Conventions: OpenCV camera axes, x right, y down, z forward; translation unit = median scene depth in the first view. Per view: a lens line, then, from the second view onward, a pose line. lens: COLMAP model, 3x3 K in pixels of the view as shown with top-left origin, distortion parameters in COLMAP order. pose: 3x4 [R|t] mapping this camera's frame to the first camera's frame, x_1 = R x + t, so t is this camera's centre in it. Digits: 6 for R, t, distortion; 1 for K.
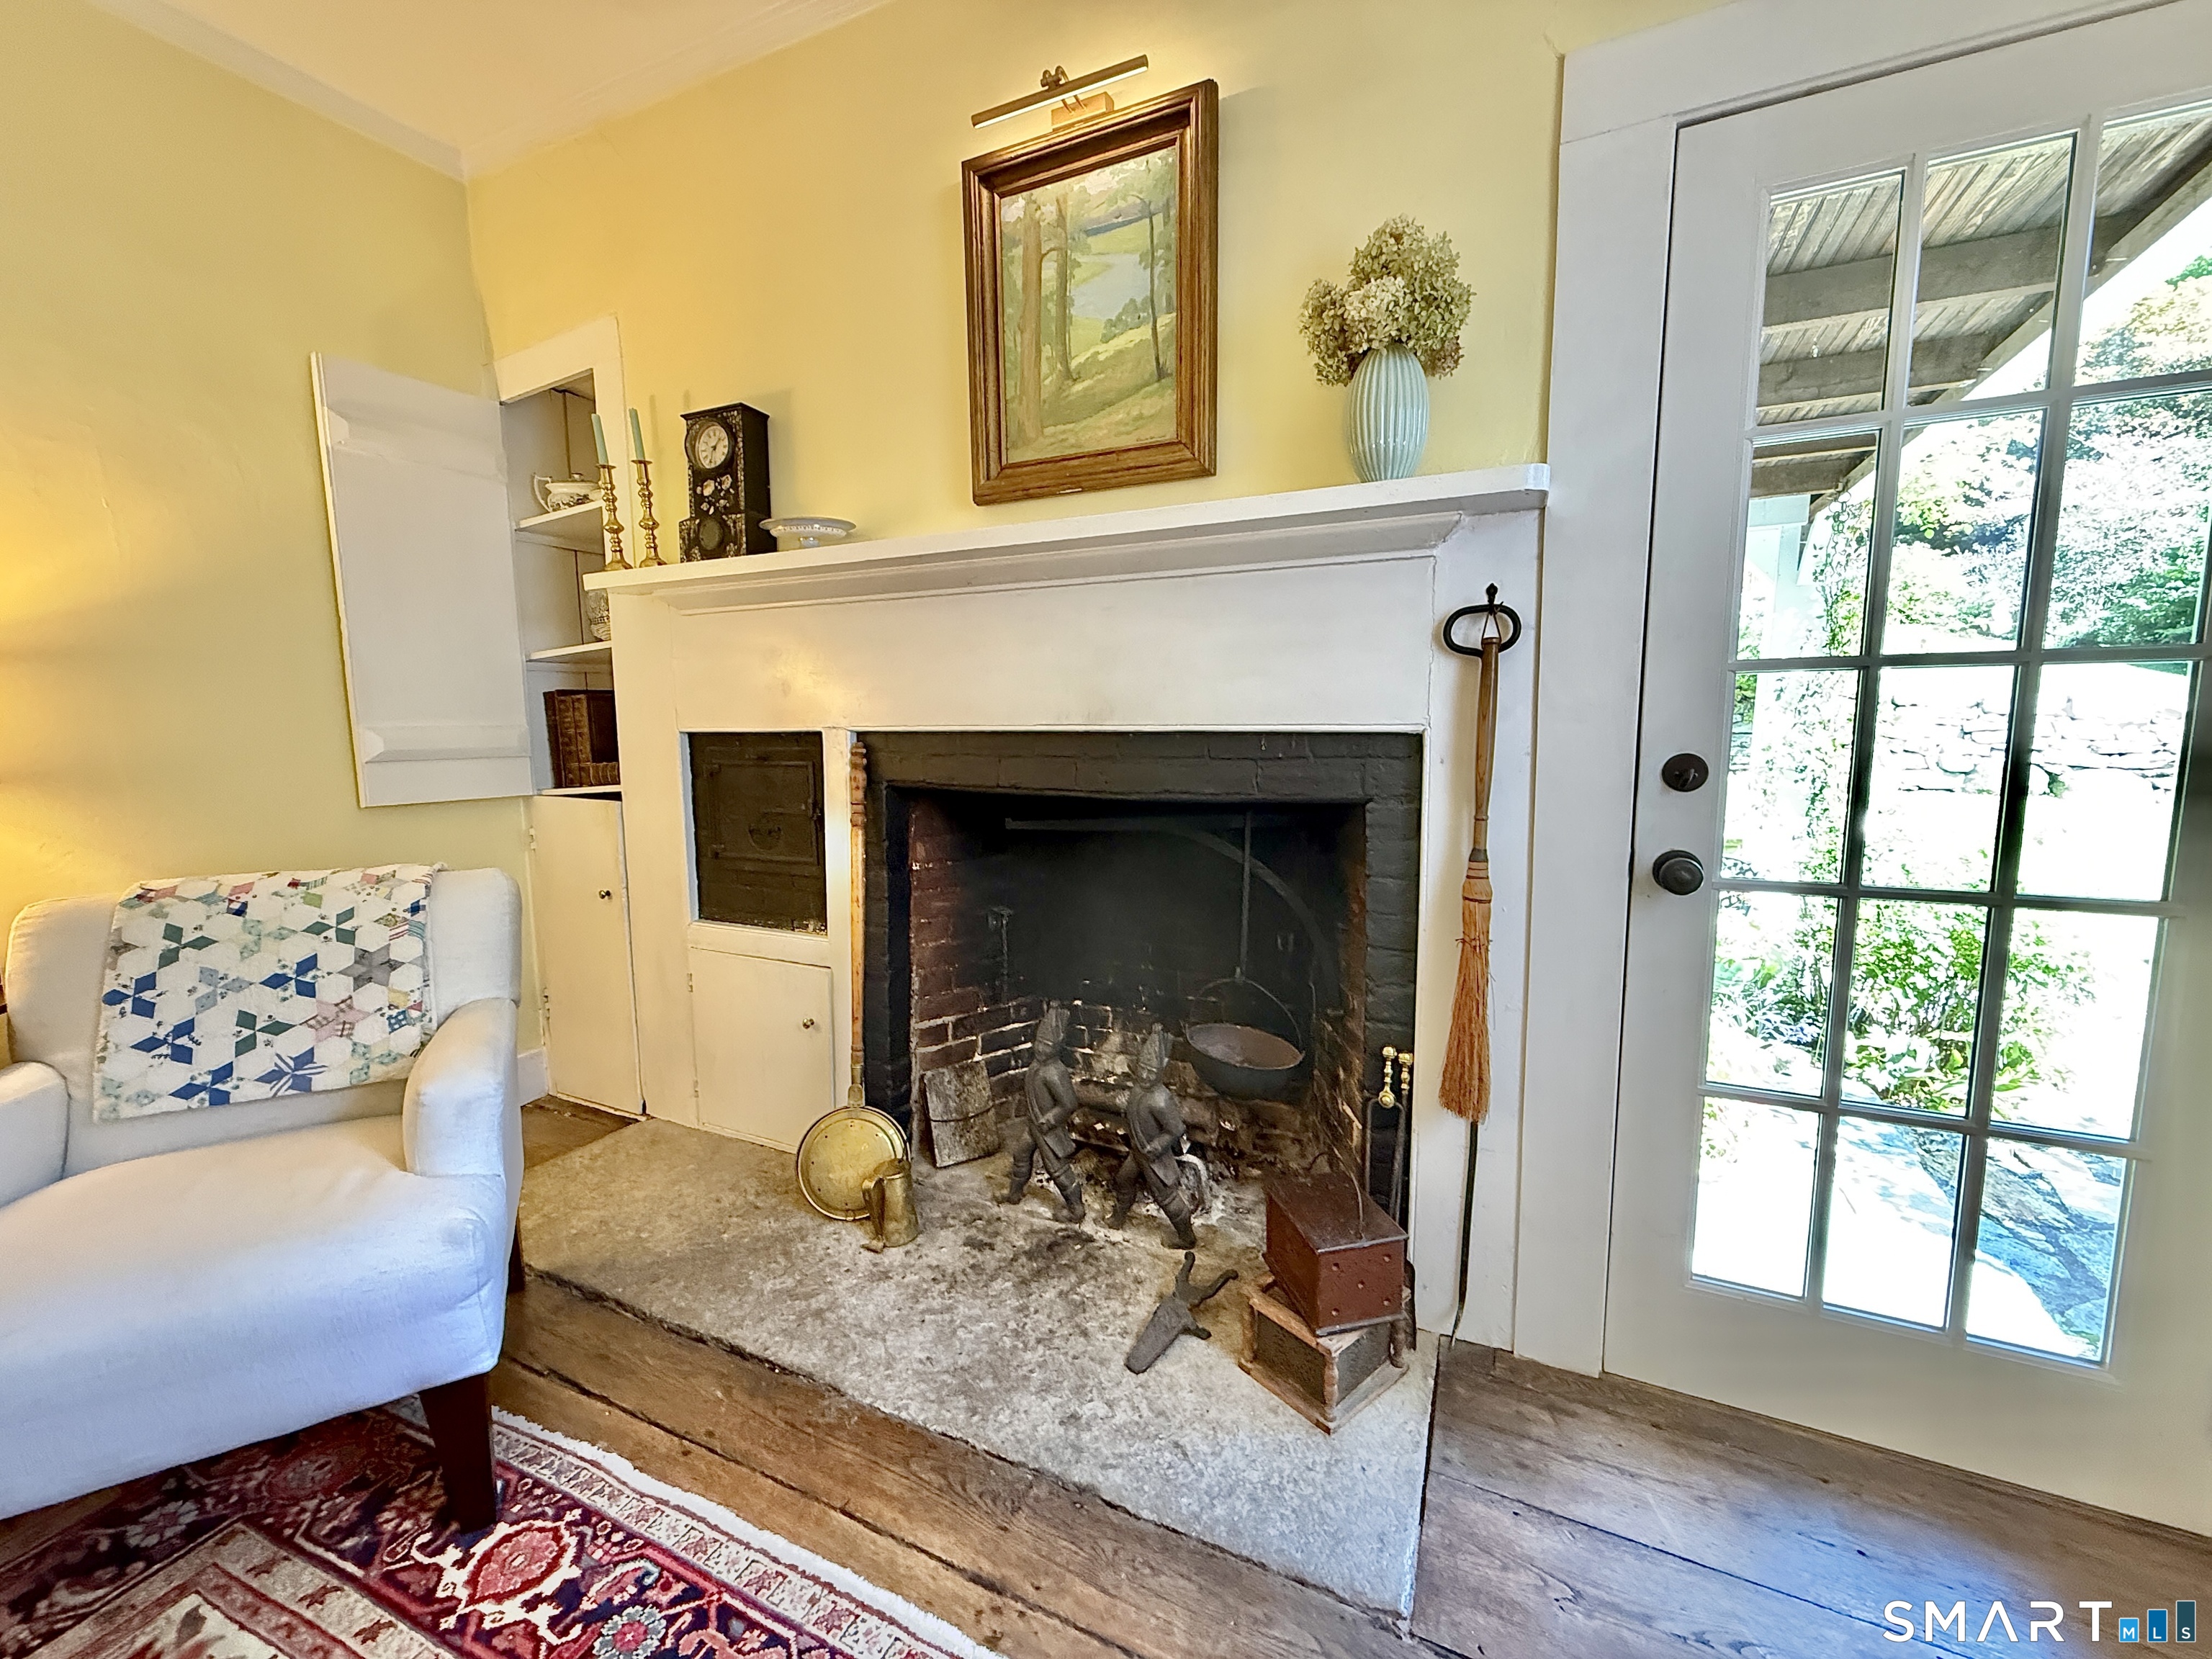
lens RADIAL K [[878.2, 0, 1103.0], [0, 878.2, 825.4], [0, 0, 1]] dist [-0.000575, 0.000226]
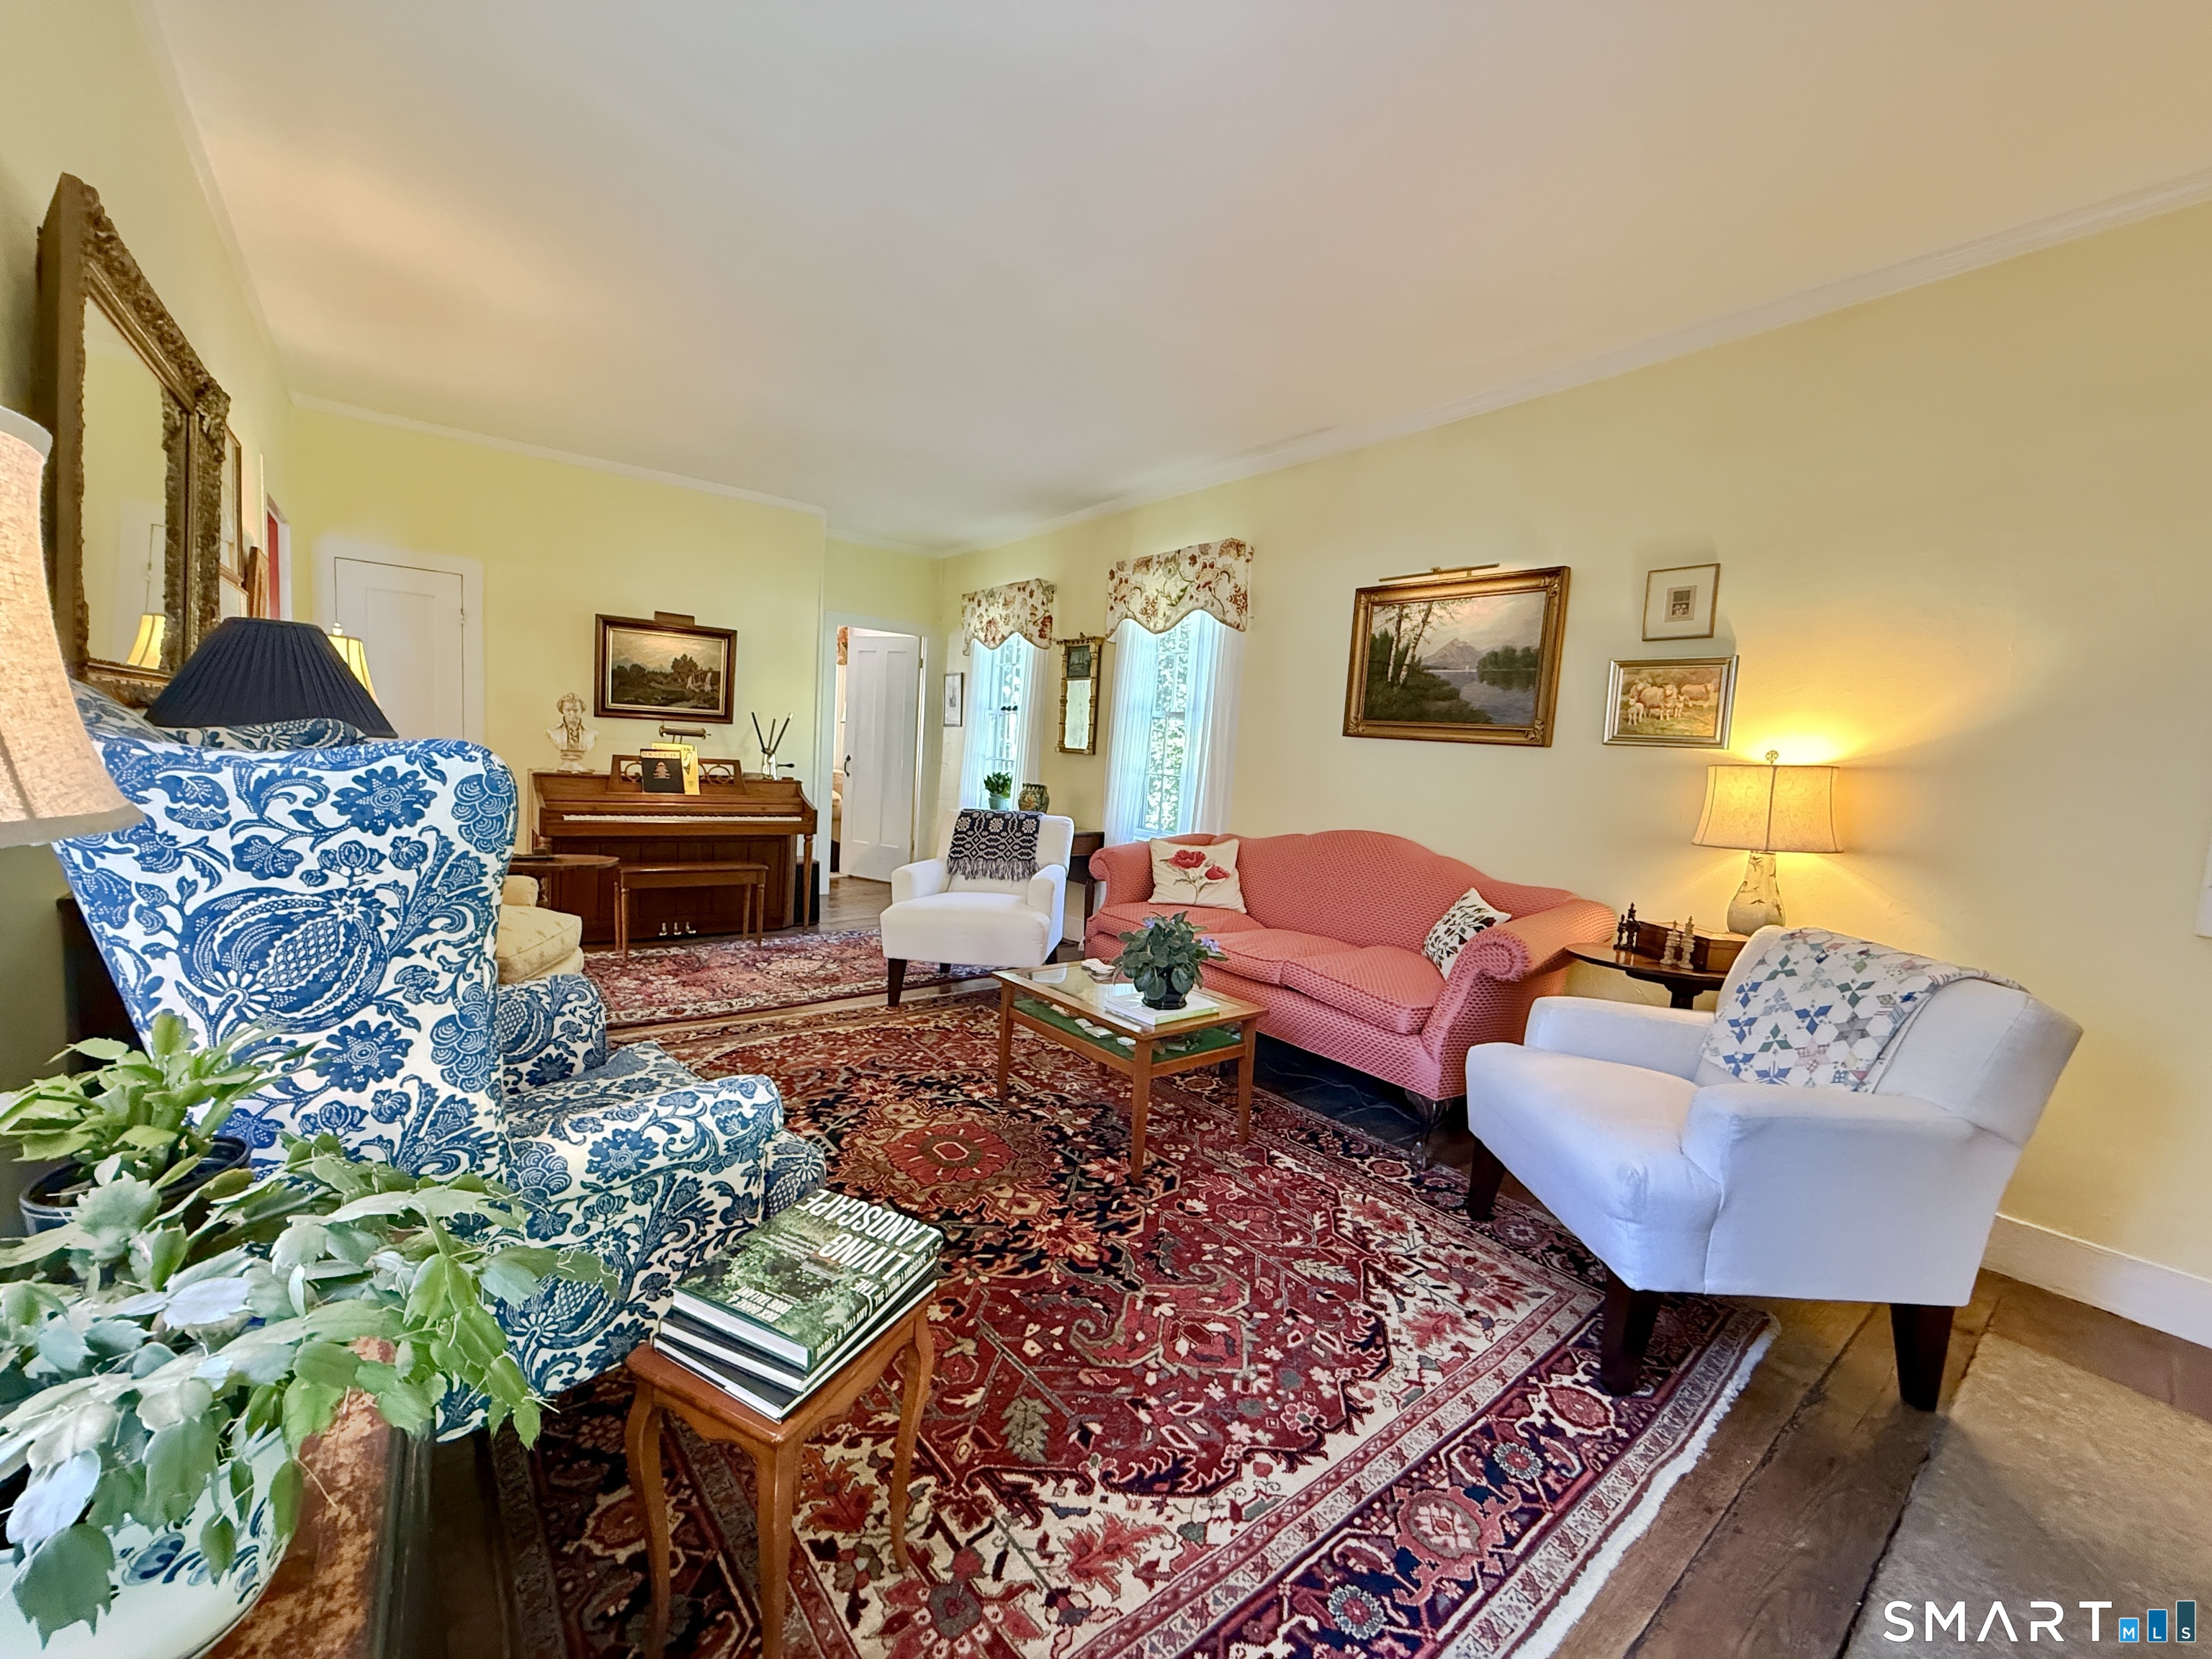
lens RADIAL K [[878.2, 0, 1103.0], [0, 878.2, 825.4], [0, 0, 1]] dist [-0.000575, 0.000226]
pose [[-0.451389, 0.062605, -0.890128, 0.895395], [-0.167246, 0.973922, 0.153310, -0.161745], [0.876514, 0.218073, -0.429147, 0.751361]]
